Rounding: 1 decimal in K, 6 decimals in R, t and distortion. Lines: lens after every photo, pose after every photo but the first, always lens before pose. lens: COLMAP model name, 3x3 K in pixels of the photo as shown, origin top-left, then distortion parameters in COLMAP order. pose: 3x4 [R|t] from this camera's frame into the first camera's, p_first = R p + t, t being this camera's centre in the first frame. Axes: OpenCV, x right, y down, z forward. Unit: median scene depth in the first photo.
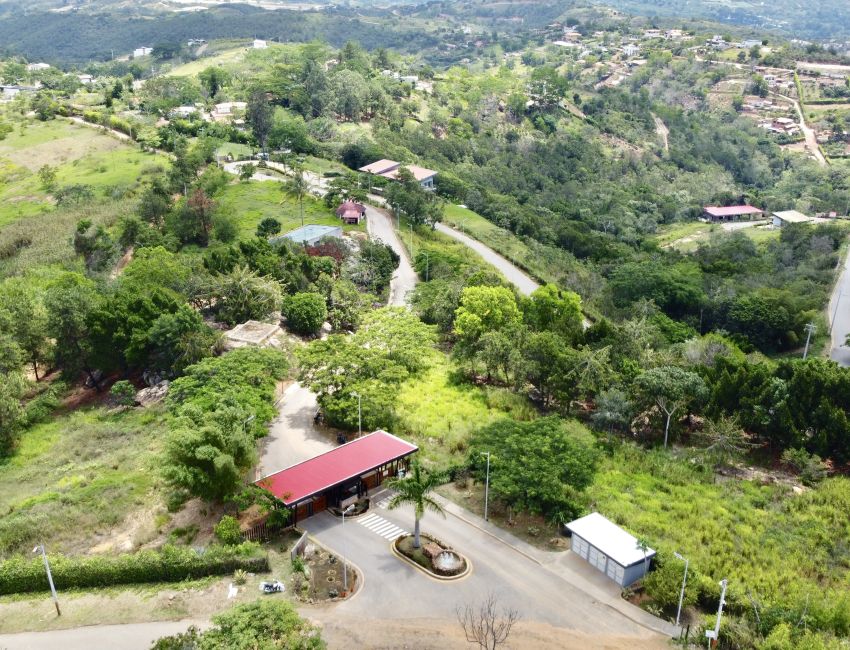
lens RADIAL K [[866.4, 0, 425.0], [0, 866.4, 325.0], [0, 0, 1]] dist [-0.001157, -0.023894]
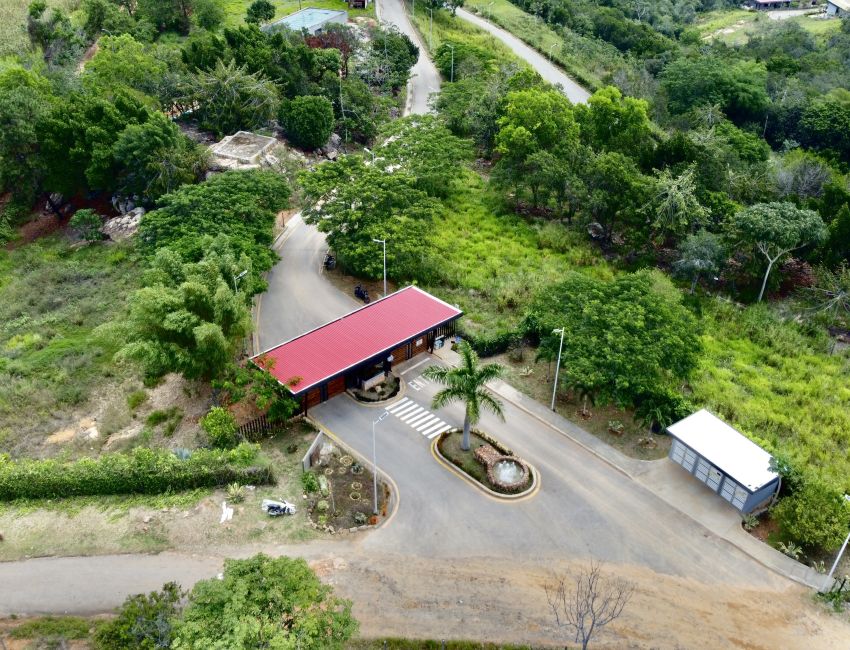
lens RADIAL K [[866.4, 0, 425.0], [0, 866.4, 325.0], [0, 0, 1]] dist [-0.001157, -0.023894]
pose [[0.999980, 0.006389, 0.000149, -0.036337], [-0.006252, 0.973177, 0.229974, -0.021090], [0.001324, -0.229970, 0.973197, 0.219459]]
